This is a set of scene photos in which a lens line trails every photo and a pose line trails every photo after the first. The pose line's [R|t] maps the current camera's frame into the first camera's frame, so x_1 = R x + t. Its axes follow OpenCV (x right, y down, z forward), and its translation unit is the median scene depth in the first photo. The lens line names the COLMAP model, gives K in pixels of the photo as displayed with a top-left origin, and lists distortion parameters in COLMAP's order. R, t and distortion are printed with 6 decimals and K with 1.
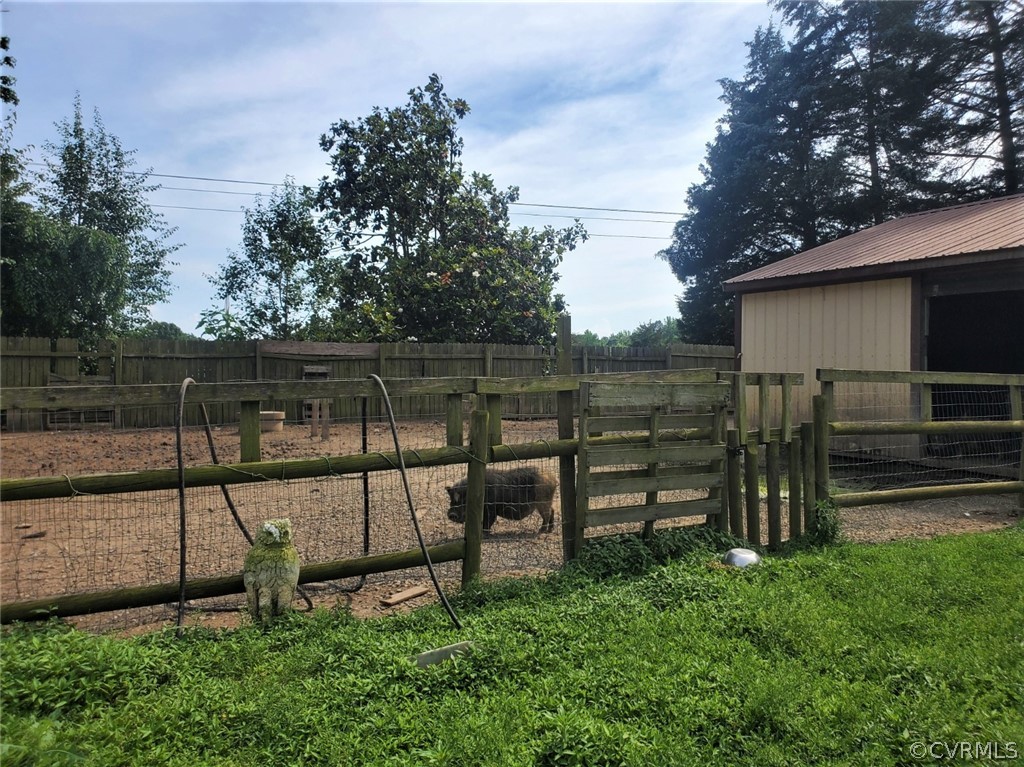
lens RADIAL K [[801.9, 0, 512.0], [0, 801.9, 382.6], [0, 0, 1]] dist [0.041514, -0.007003]
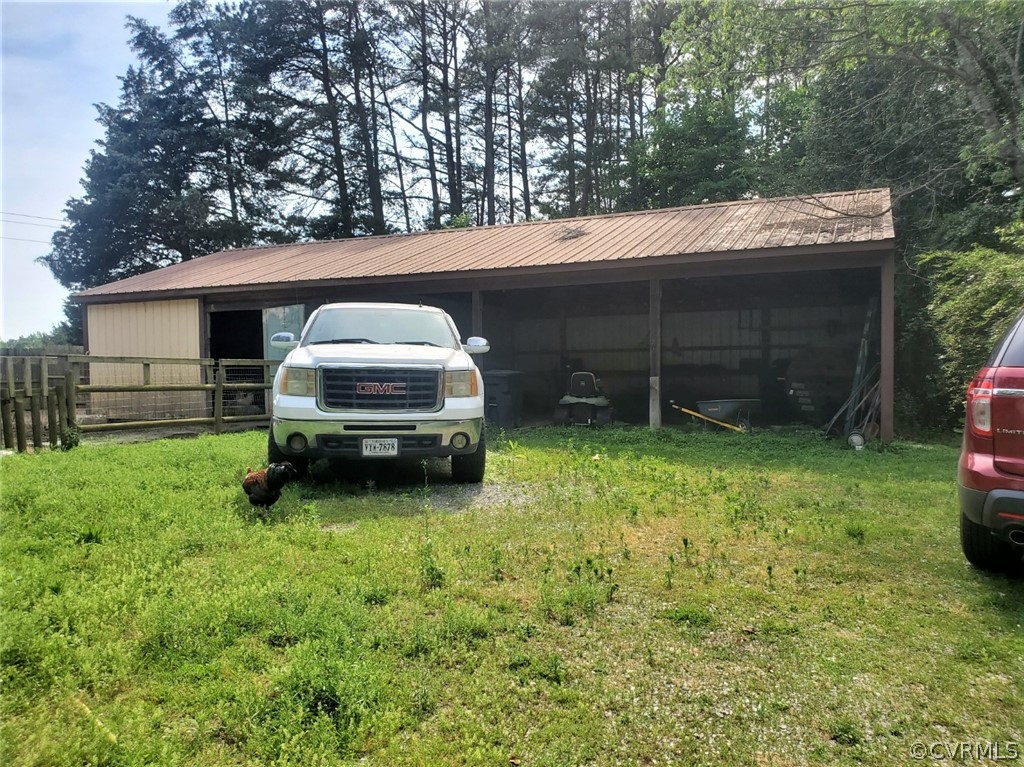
lens RADIAL K [[801.9, 0, 514.7], [0, 801.9, 379.6], [0, 0, 1]] dist [0.041514, -0.007003]
pose [[0.784737, -0.035395, 0.618817, 0.008520], [0.039516, 0.999194, 0.007040, 0.013562], [-0.618568, 0.018929, 0.785503, -0.223009]]
